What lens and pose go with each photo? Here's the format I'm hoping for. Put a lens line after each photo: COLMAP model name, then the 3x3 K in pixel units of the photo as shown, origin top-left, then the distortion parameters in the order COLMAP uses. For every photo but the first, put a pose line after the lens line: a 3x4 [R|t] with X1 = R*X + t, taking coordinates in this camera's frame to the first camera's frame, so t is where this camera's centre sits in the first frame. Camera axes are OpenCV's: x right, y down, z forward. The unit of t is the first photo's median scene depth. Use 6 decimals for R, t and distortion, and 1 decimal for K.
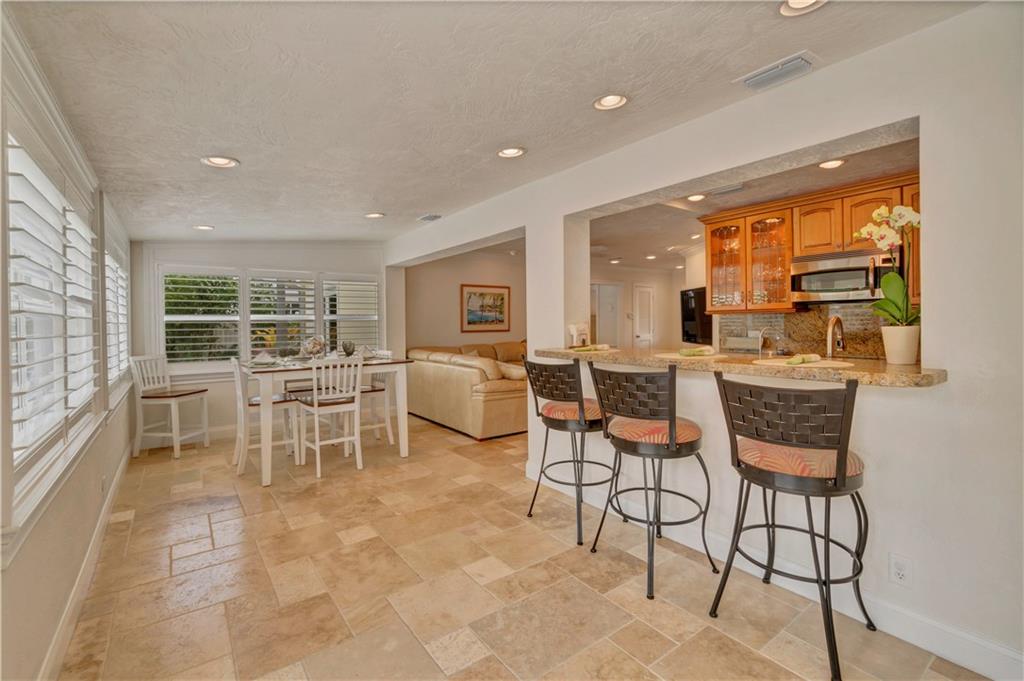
lens RADIAL K [[456.2, 0, 509.2], [0, 456.2, 328.4], [0, 0, 1]] dist [-0.001943, -0.000083]
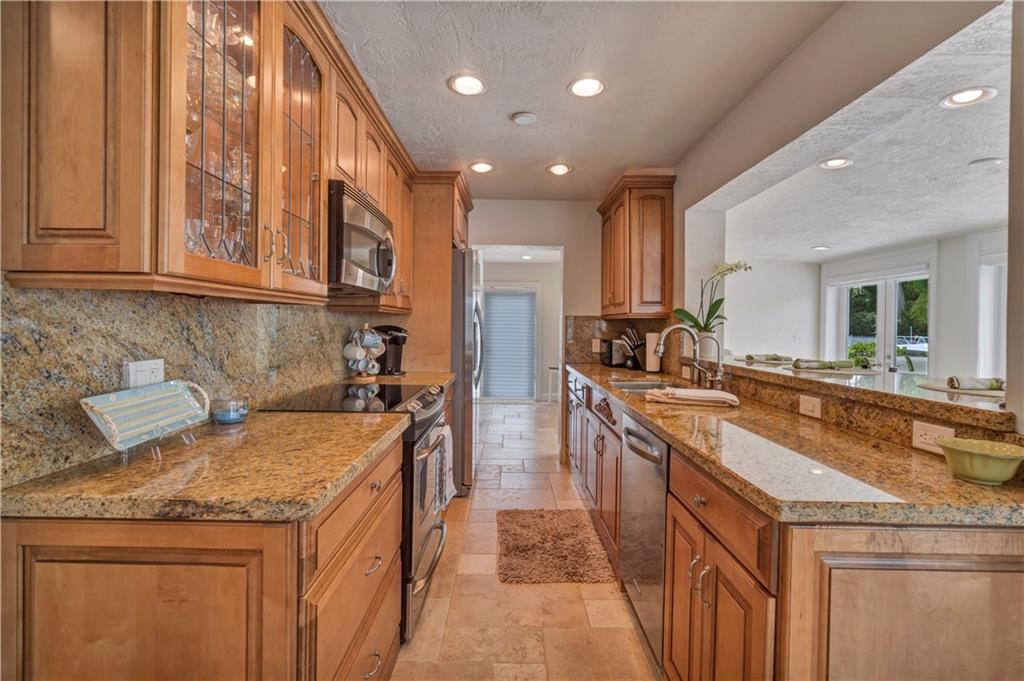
lens RADIAL K [[456.2, 0, 509.2], [0, 456.2, 328.4], [0, 0, 1]] dist [-0.001943, -0.000083]
pose [[-0.806353, -0.004303, 0.591419, 0.200951], [0.002011, 0.999948, 0.010018, -0.015834], [-0.591431, 0.009268, -0.806302, 1.081937]]
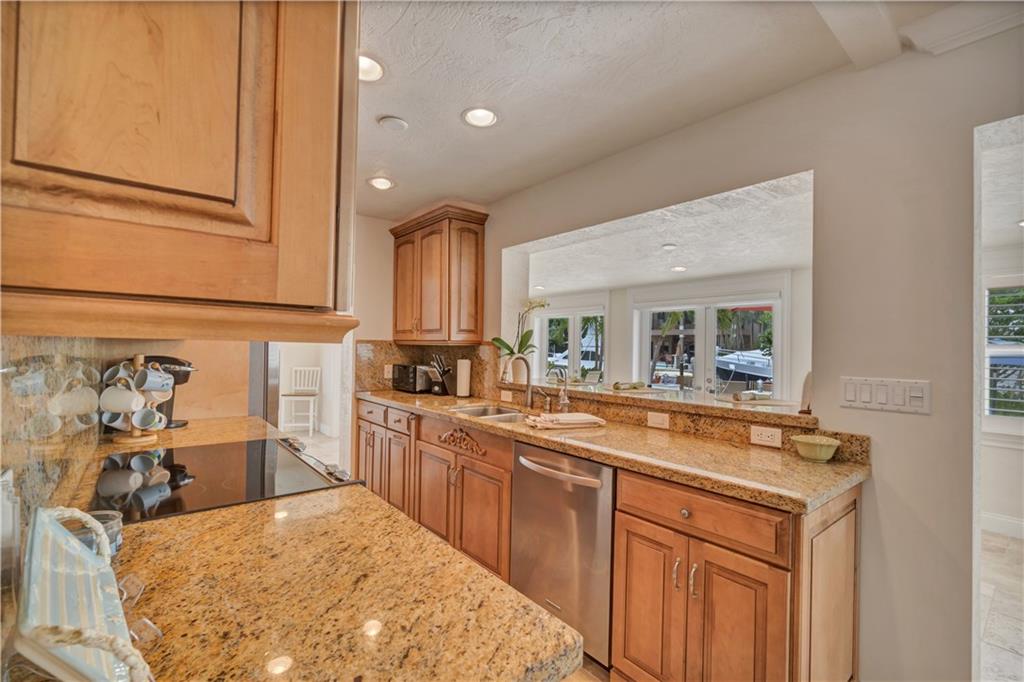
lens RADIAL K [[448.2, 0, 511.2], [0, 448.2, 342.8], [0, 0, 1]] dist [-0.000473, -0.000005]
pose [[-0.998656, -0.009643, -0.050932, 0.409040], [-0.009795, 0.999948, 0.002734, -0.031479], [0.050903, 0.003229, -0.998698, 1.111905]]
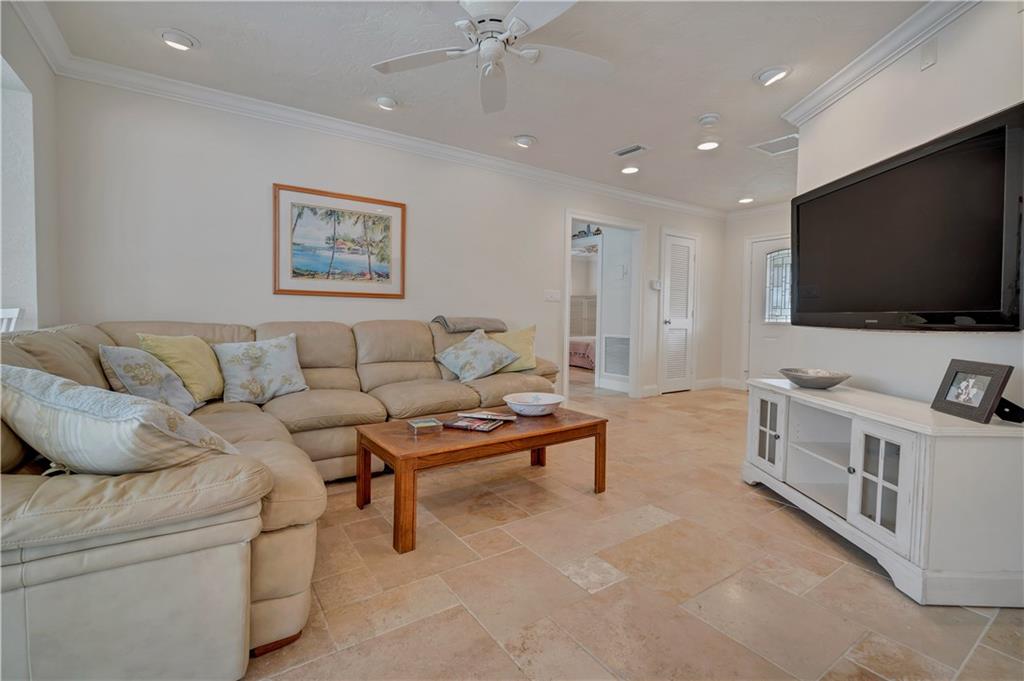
lens RADIAL K [[456.2, 0, 509.2], [0, 456.2, 328.4], [0, 0, 1]] dist [-0.001943, -0.000083]
pose [[0.999015, 0.025486, -0.036316, 0.219526], [-0.025037, 0.999605, 0.012771, 0.049094], [0.036628, -0.011849, 0.999259, 0.887324]]
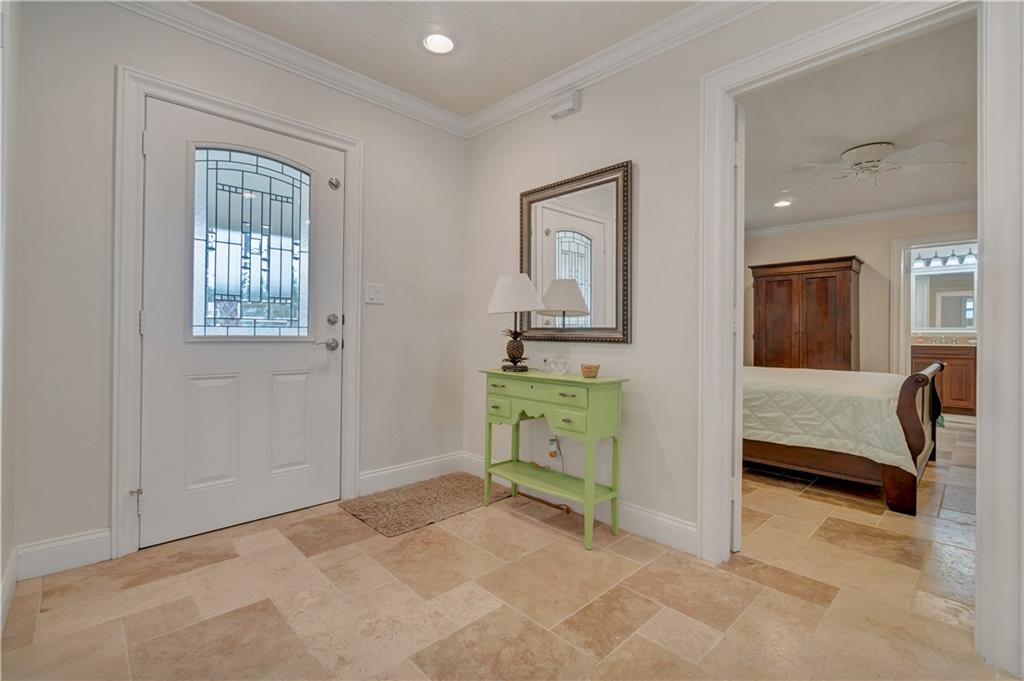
lens RADIAL K [[456.2, 0, 509.2], [0, 456.2, 328.4], [0, 0, 1]] dist [-0.001943, -0.000083]
pose [[-0.129065, 0.017424, 0.991483, 0.392660], [0.003861, 0.999847, -0.017068, 0.031429], [-0.991629, 0.001626, -0.129112, 1.919145]]
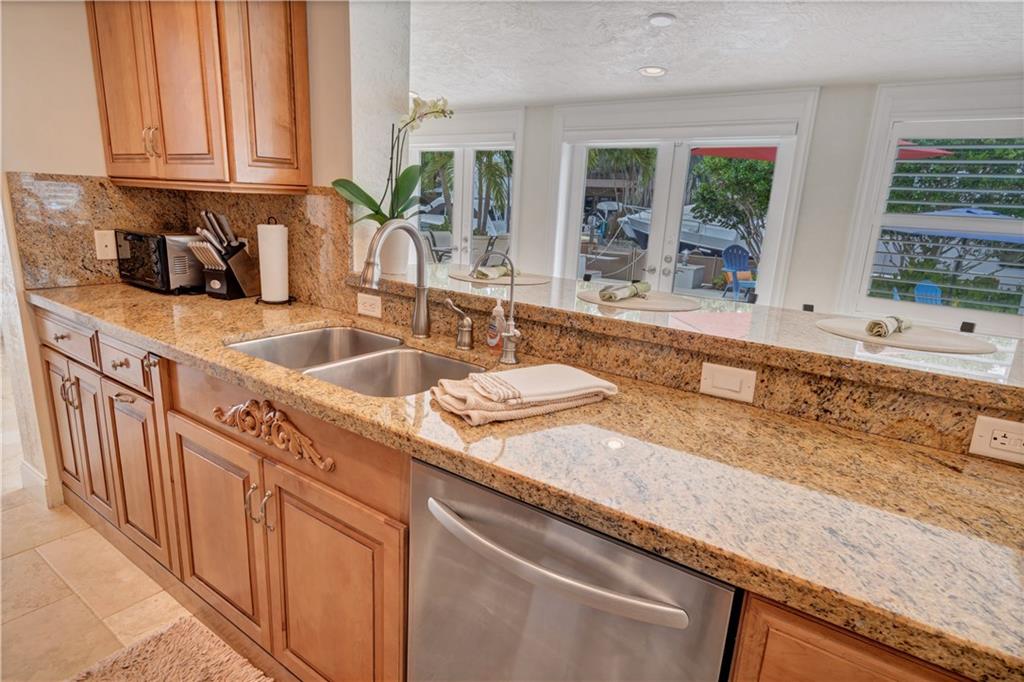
lens RADIAL K [[575.8, 0, 508.3], [0, 575.8, 349.5], [0, 0, 1]] dist [-0.002712, -0.000981]
pose [[-0.952057, 0.037311, -0.303638, 0.413473], [-0.045383, 0.964326, 0.260797, -0.032724], [0.302537, 0.262073, -0.916400, 0.856910]]
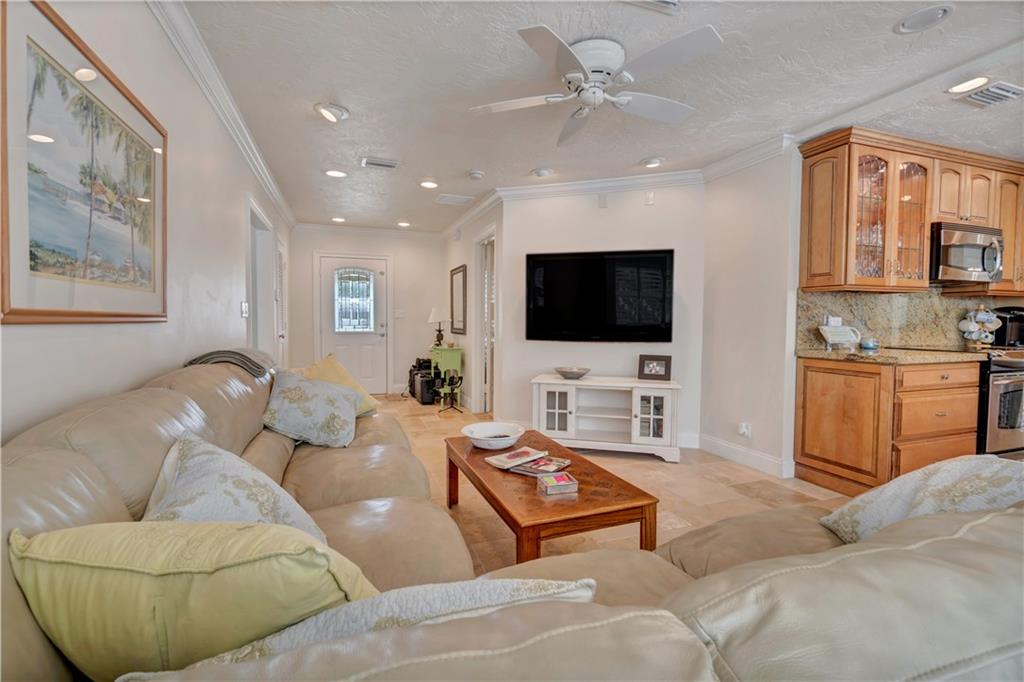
lens RADIAL K [[453.0, 0, 509.9], [0, 453.0, 336.7], [0, 0, 1]] dist [-0.001134, 0.000126]
pose [[0.279402, -0.023277, 0.959892, -0.287778], [0.005127, 0.999728, 0.022750, 0.016952], [-0.960161, -0.001435, 0.279445, 1.282374]]
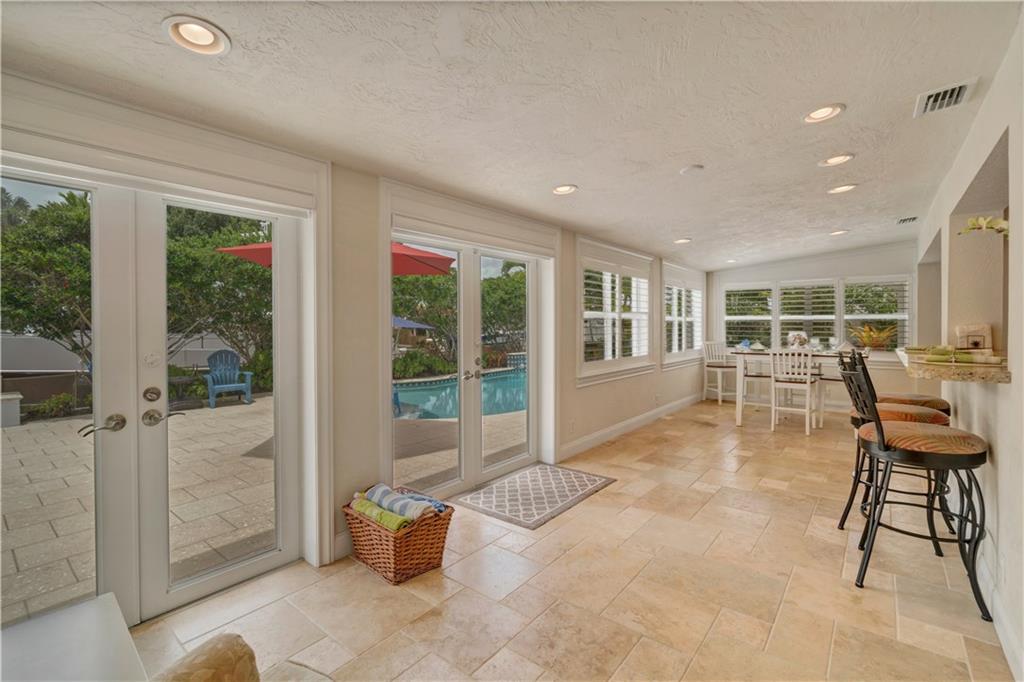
lens RADIAL K [[456.2, 0, 509.2], [0, 456.2, 328.9], [0, 0, 1]] dist [-0.001943, -0.000083]
pose [[0.260673, 0.019151, -0.965237, 0.584325], [-0.012176, 0.999789, 0.016548, -0.003997], [0.965350, 0.007439, 0.260851, -0.131902]]
